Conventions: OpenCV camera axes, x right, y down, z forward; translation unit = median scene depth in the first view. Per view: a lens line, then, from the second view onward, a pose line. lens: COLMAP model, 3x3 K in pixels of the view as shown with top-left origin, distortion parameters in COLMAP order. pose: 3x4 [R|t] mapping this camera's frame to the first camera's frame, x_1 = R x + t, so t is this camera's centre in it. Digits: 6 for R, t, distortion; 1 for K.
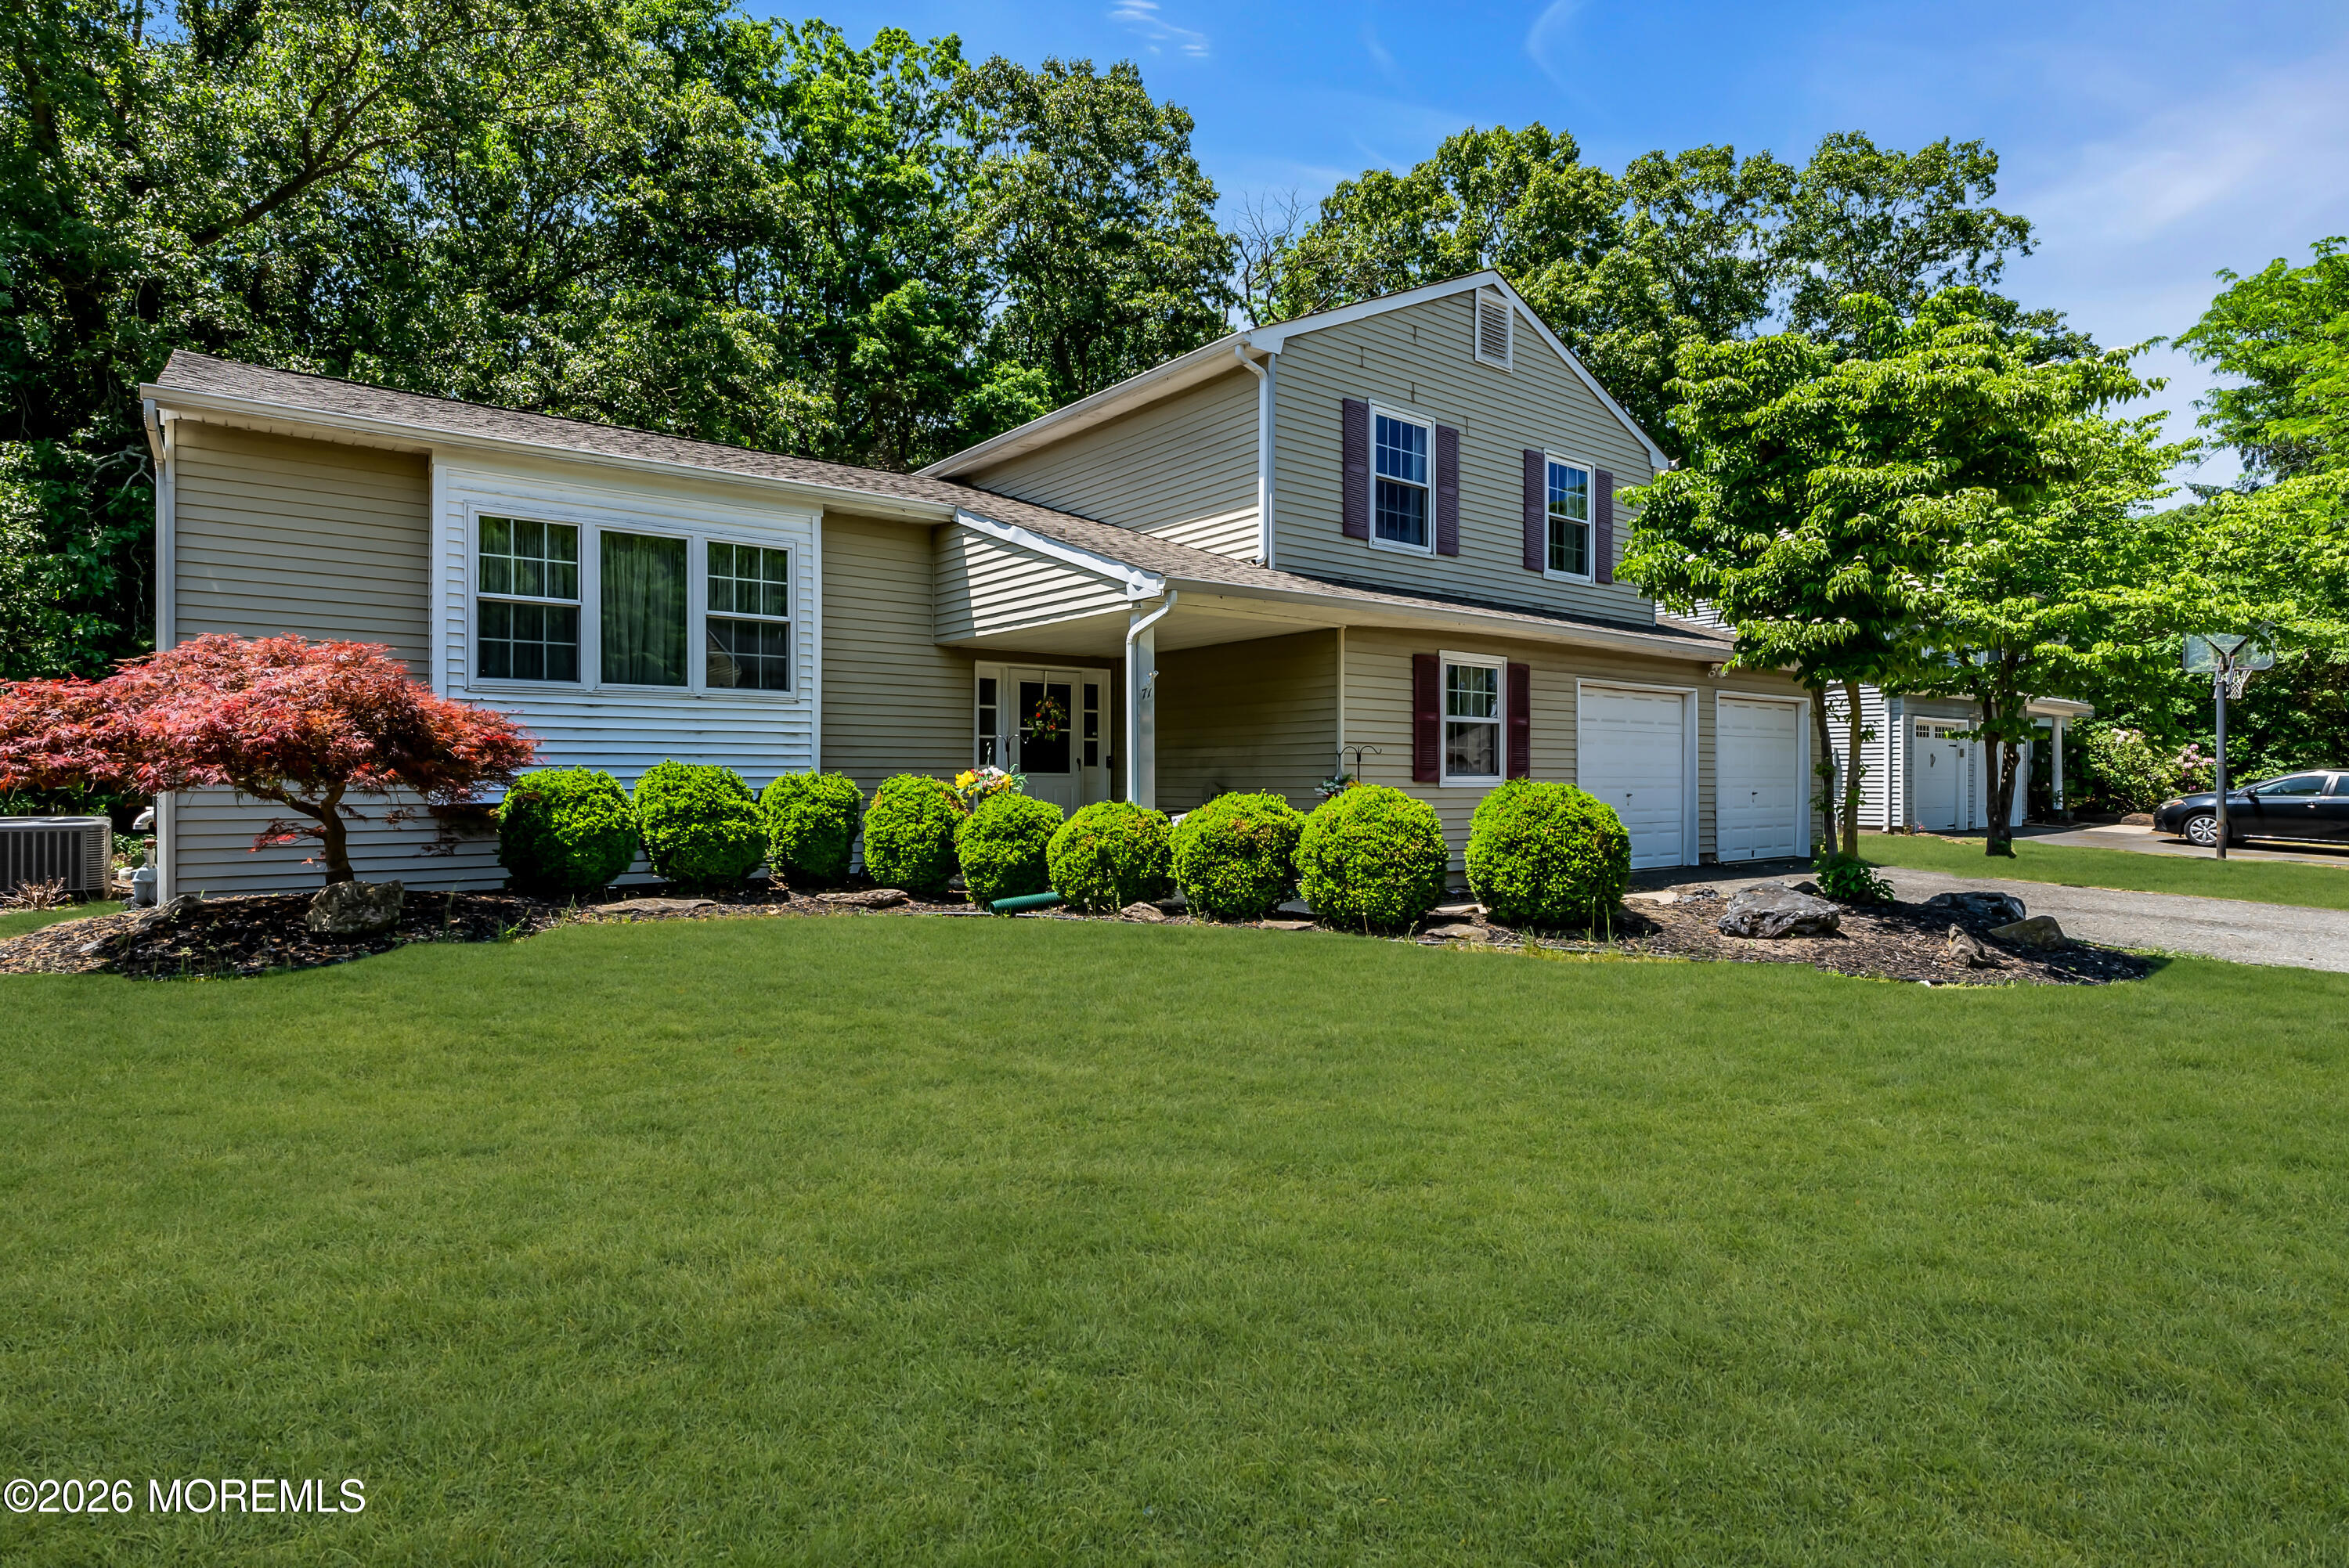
lens RADIAL K [[1233.1, 0, 1177.3], [0, 1233.1, 788.0], [0, 0, 1]] dist [-0.009877, -0.000747]
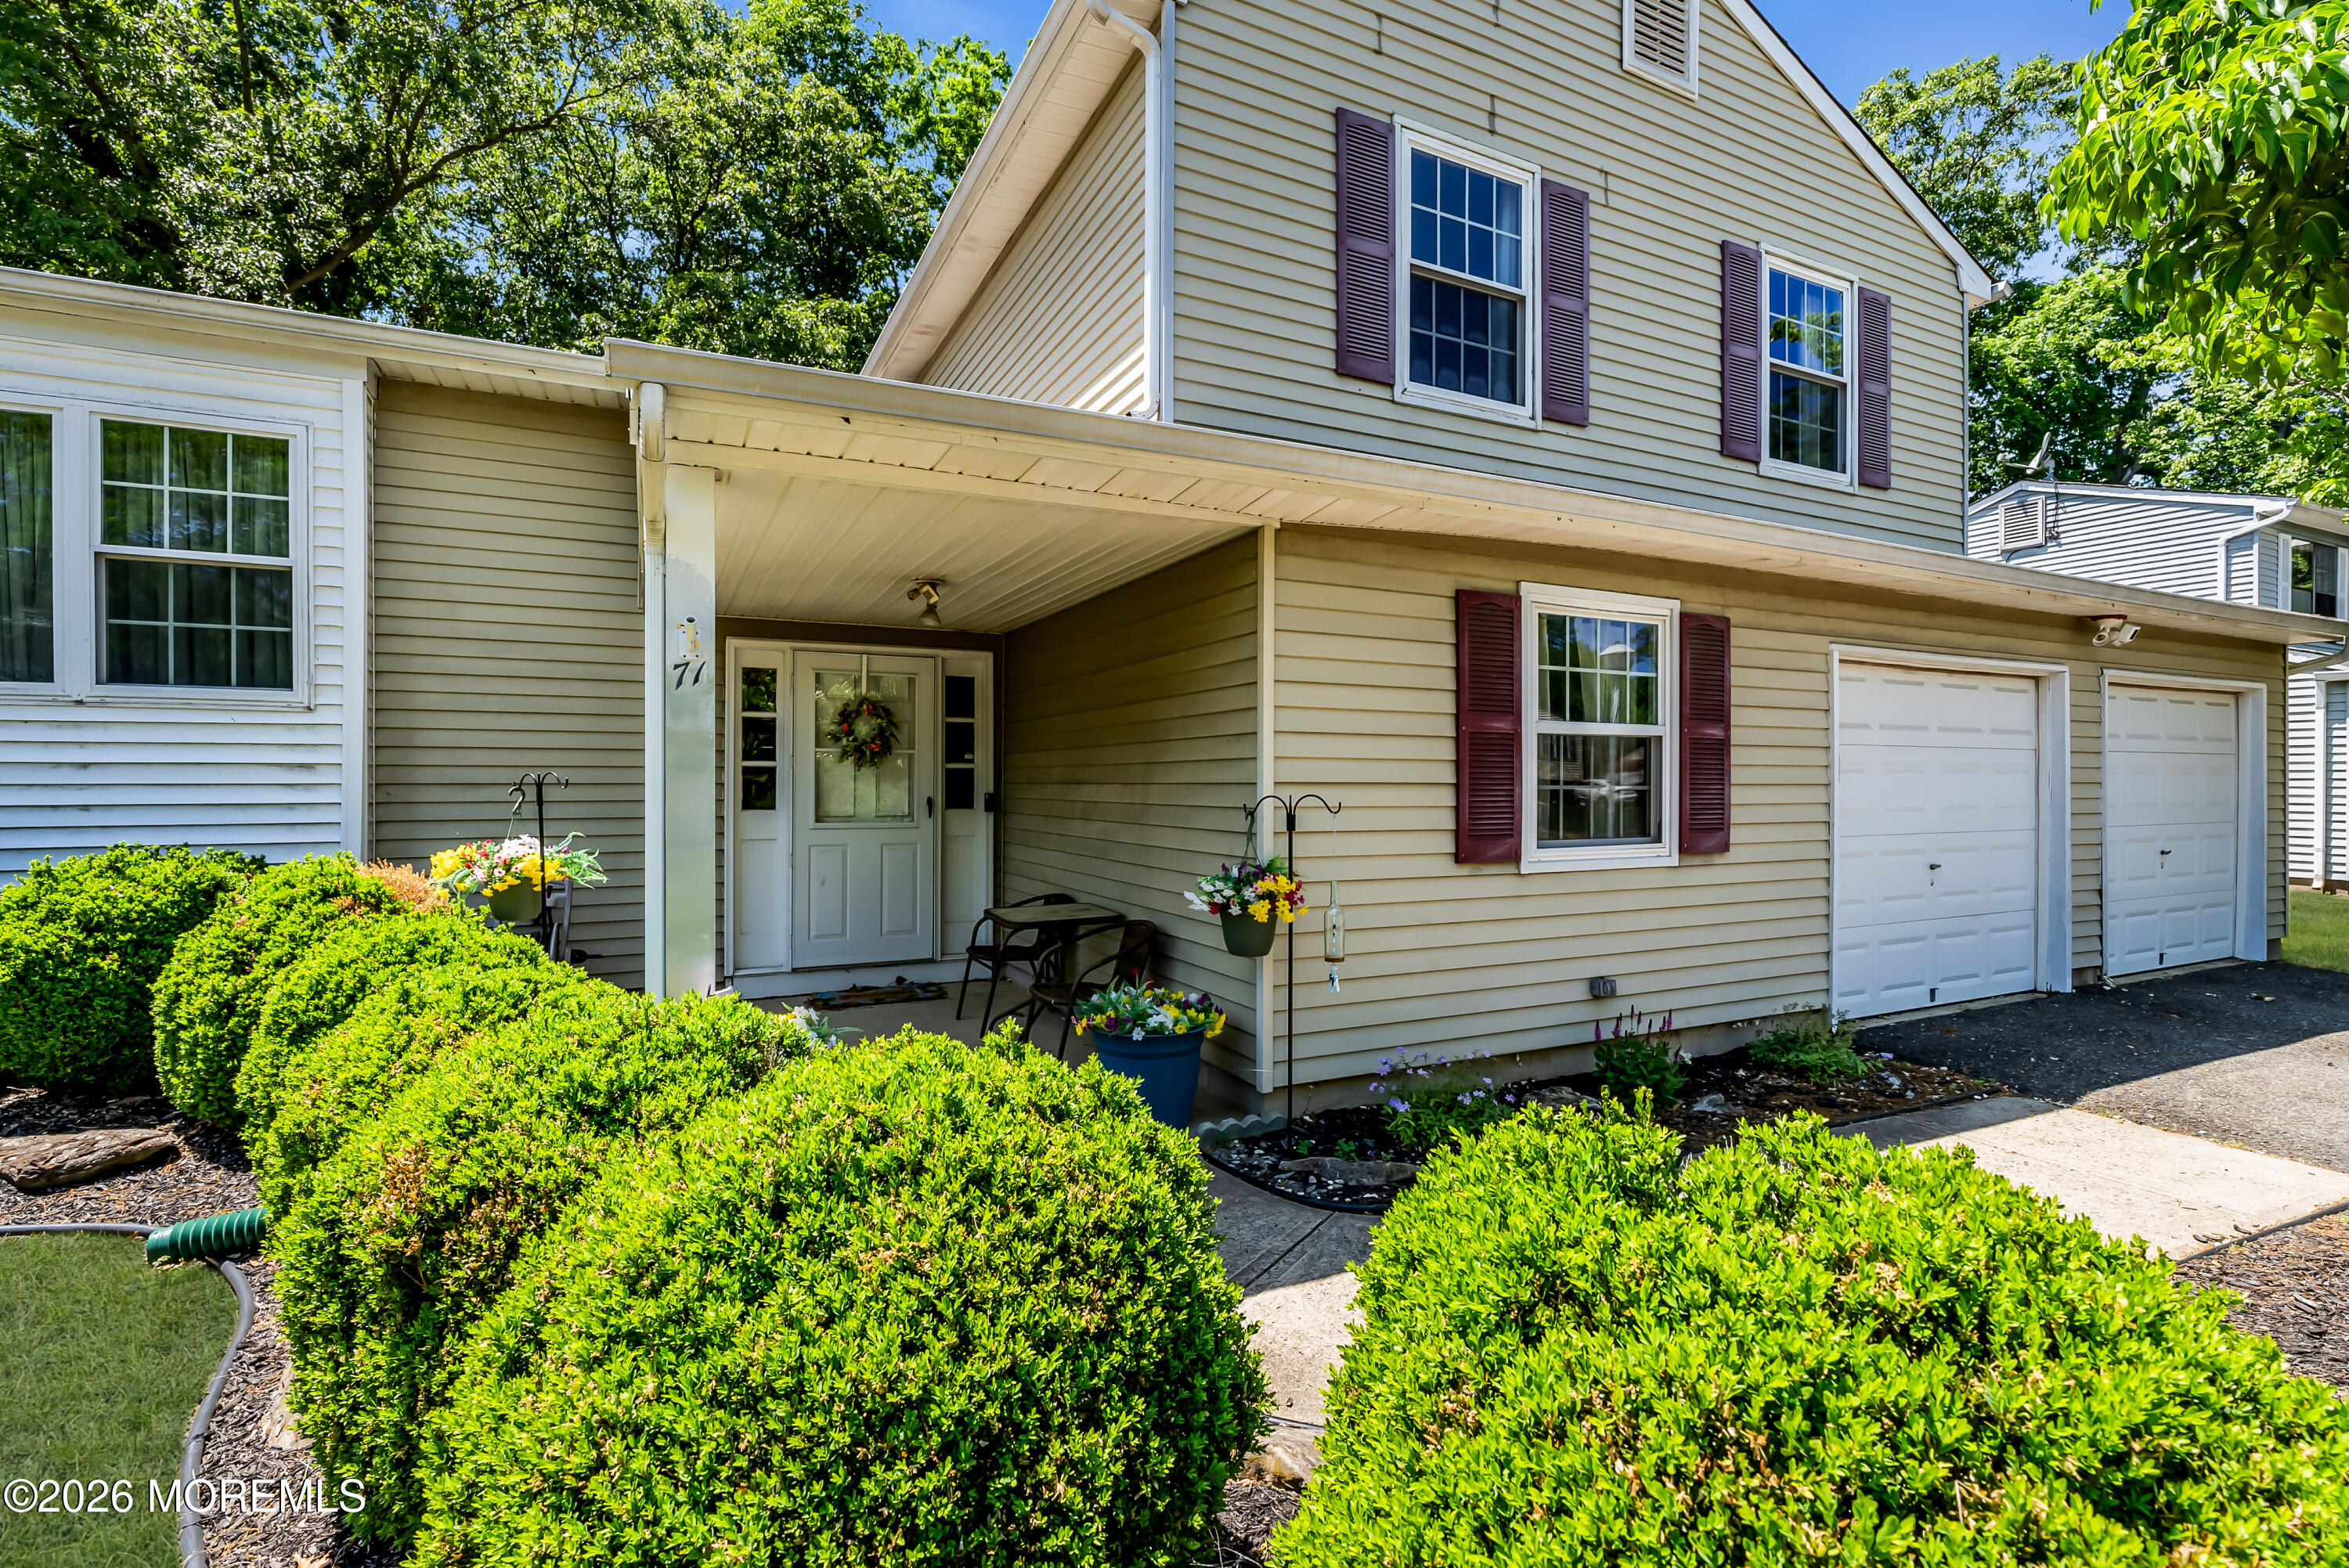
lens RADIAL K [[1071.0, 0, 1169.2], [0, 1071.0, 785.0], [0, 0, 1]] dist [-0.002083, 0.001031]
pose [[0.977701, 0.001070, -0.209999, 0.156039], [-0.001999, 0.999989, -0.004212, -0.030013], [0.209992, 0.004537, 0.977693, 0.532460]]
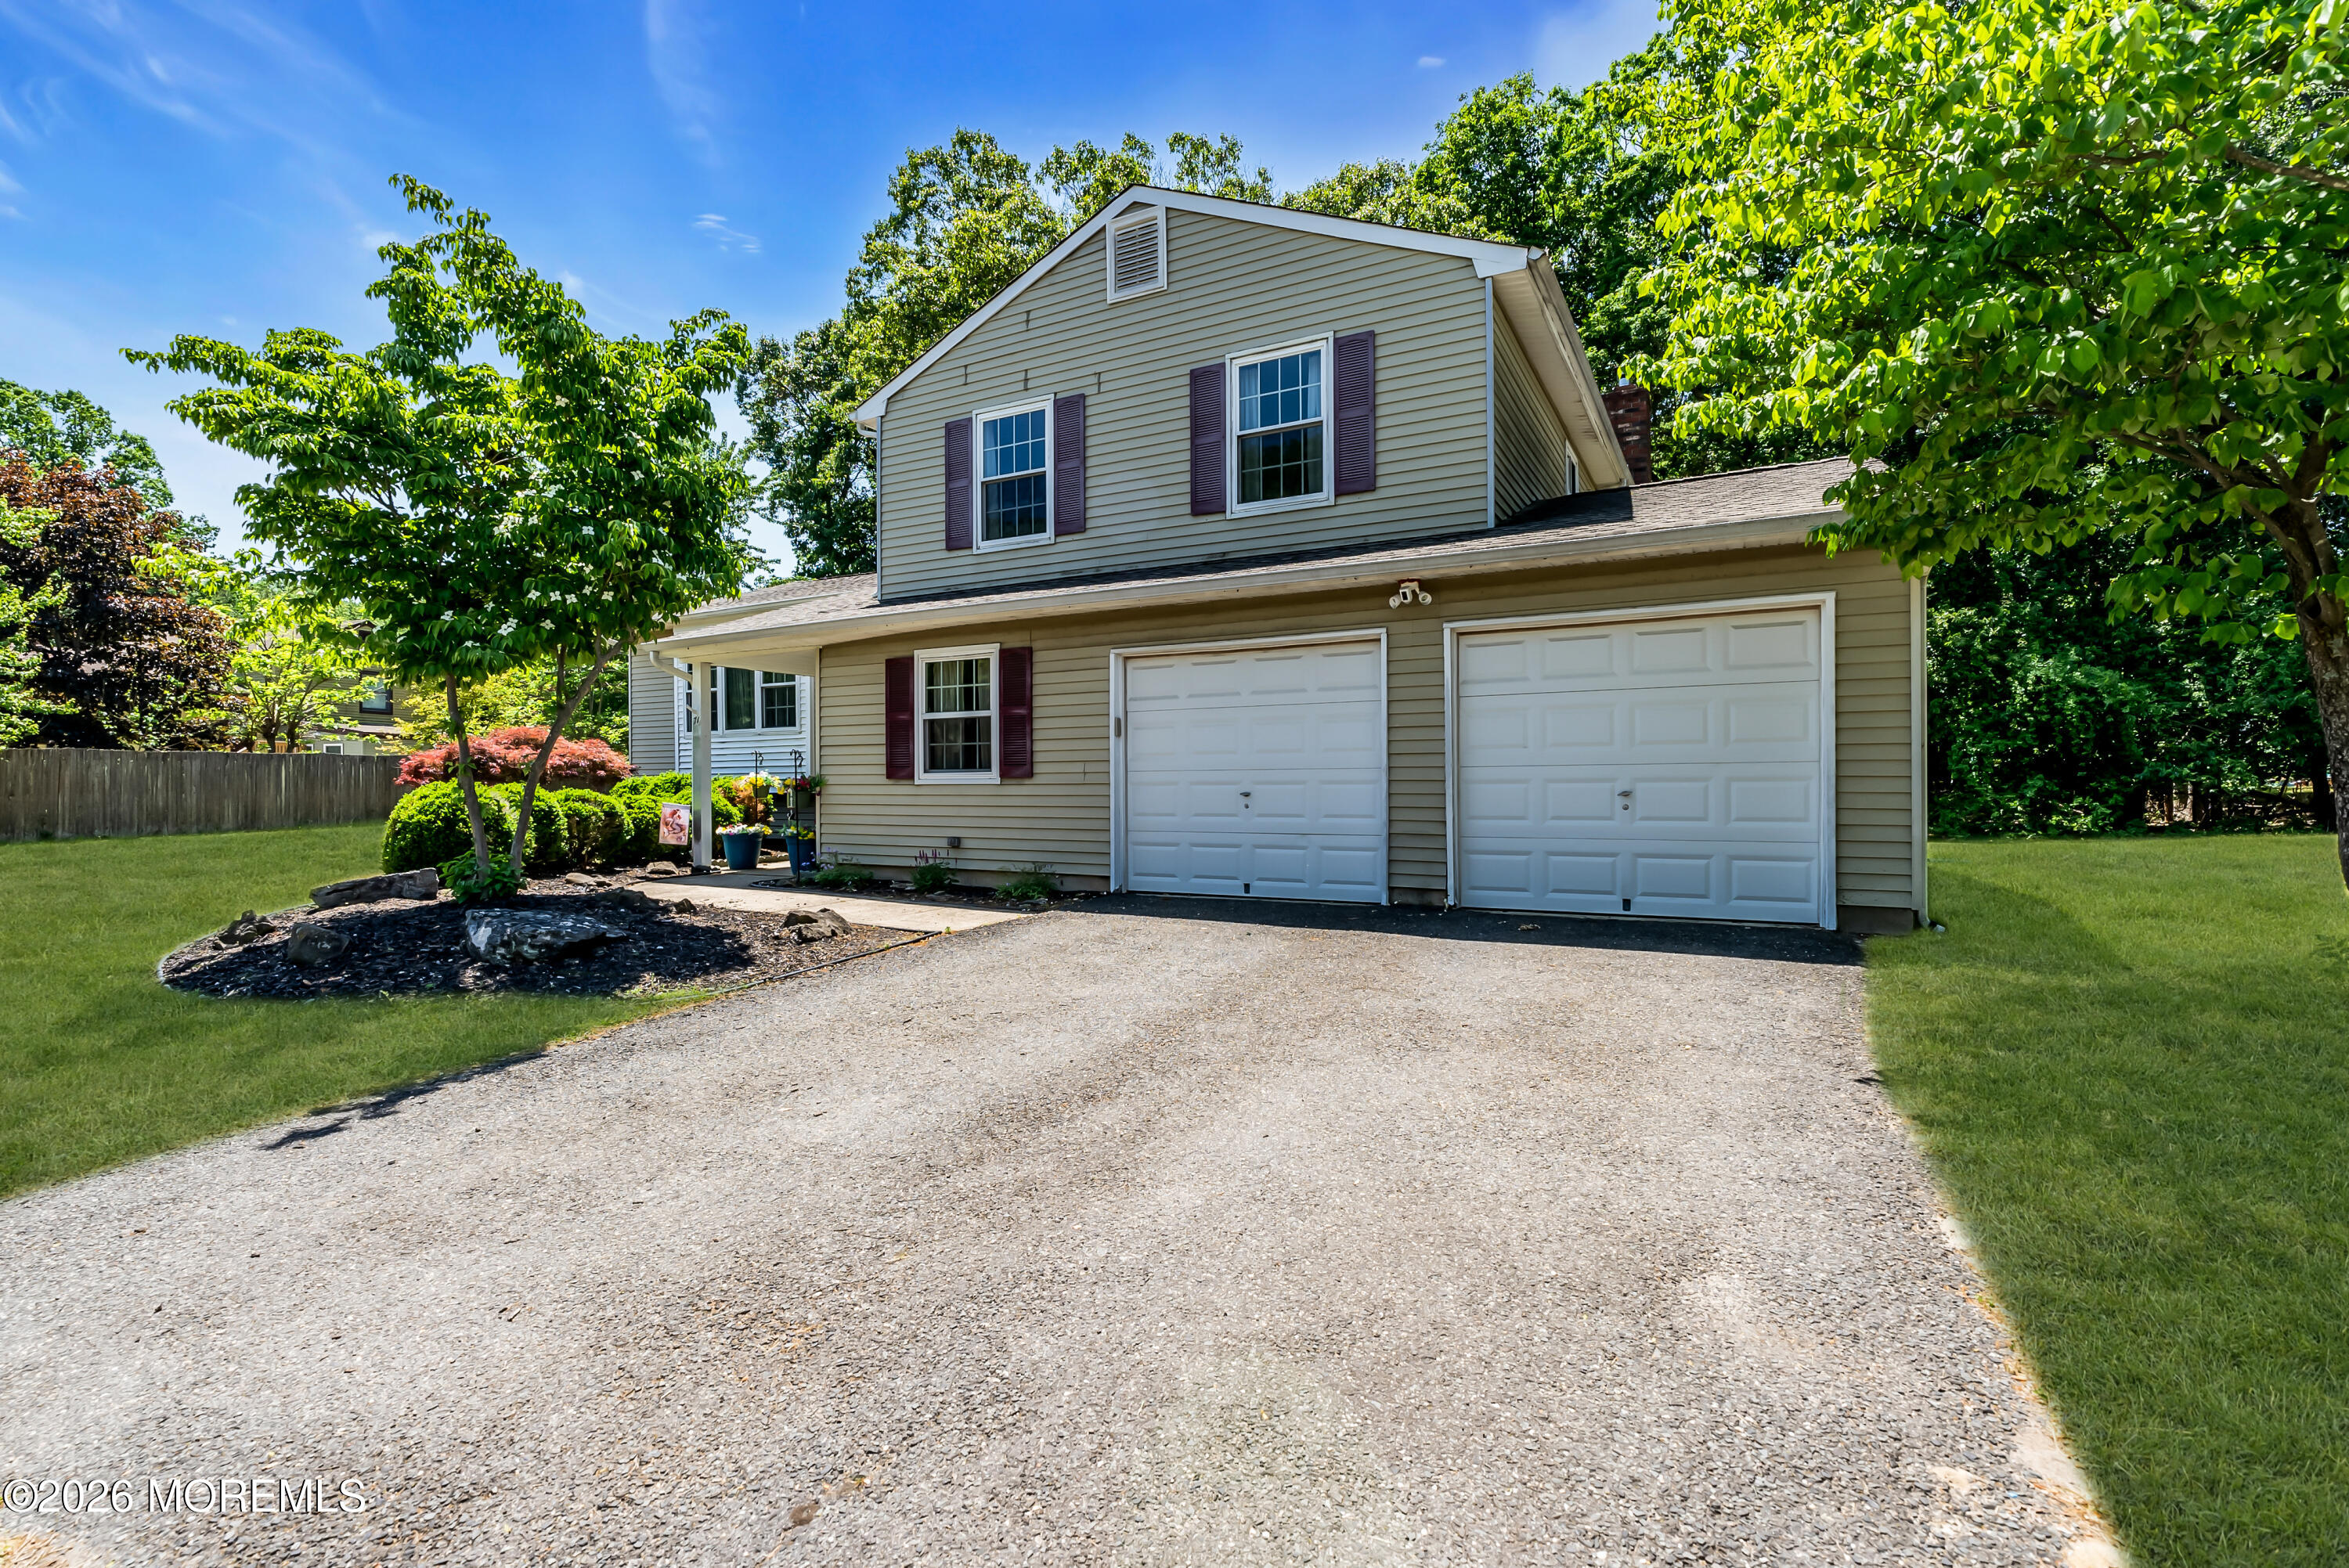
lens RADIAL K [[1071.0, 0, 1180.7], [0, 1071.0, 786.2], [0, 0, 1]] dist [-0.002083, 0.001031]
pose [[0.388790, -0.000304, -0.921326, 1.047099], [0.001575, 0.999999, 0.000335, 0.001240], [0.921325, -0.001582, 0.388790, 0.801377]]
